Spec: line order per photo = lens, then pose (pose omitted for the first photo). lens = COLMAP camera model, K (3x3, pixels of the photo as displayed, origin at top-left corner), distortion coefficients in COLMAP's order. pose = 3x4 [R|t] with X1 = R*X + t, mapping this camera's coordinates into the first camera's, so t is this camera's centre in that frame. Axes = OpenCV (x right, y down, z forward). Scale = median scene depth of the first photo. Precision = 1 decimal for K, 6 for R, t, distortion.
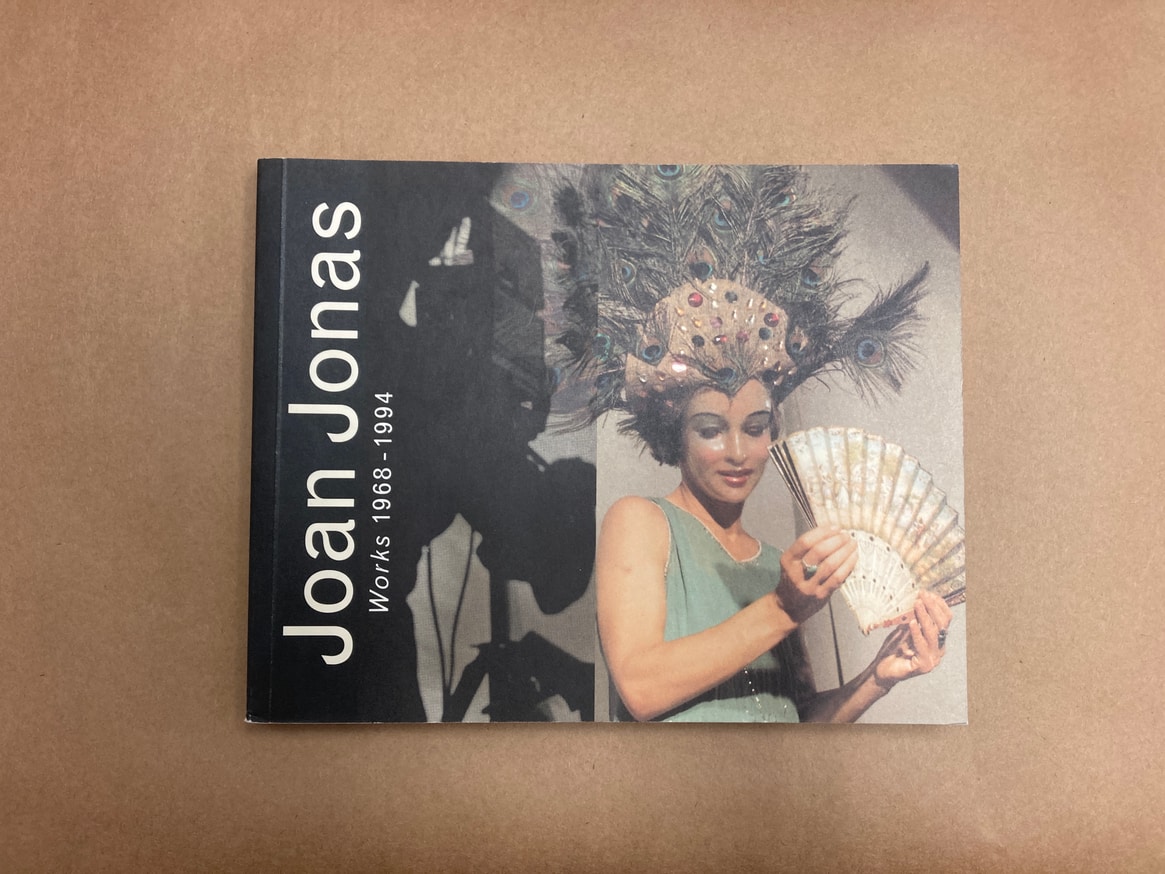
lens RADIAL K [[952.1, 0, 606.3], [0, 952.1, 438.6], [0, 0, 1]] dist [-0.007642, 0.007227]
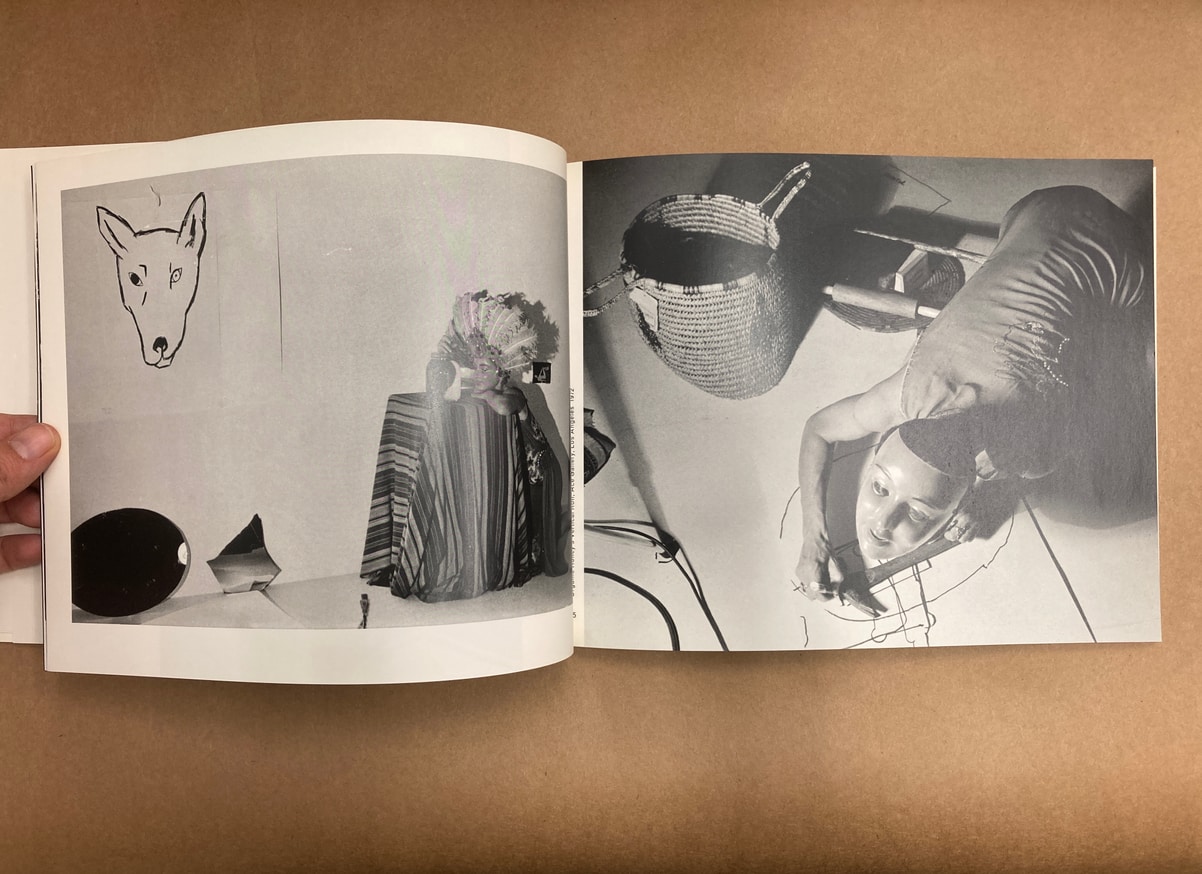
lens RADIAL K [[989.1, 0, 550.5], [0, 989.1, 404.1], [0, 0, 1]] dist [-0.004056, -0.002246]
pose [[0.995731, -0.089327, 0.023235, 0.004200], [0.091016, 0.992101, -0.086328, 0.008001], [-0.015340, 0.088074, 0.995996, -0.222477]]
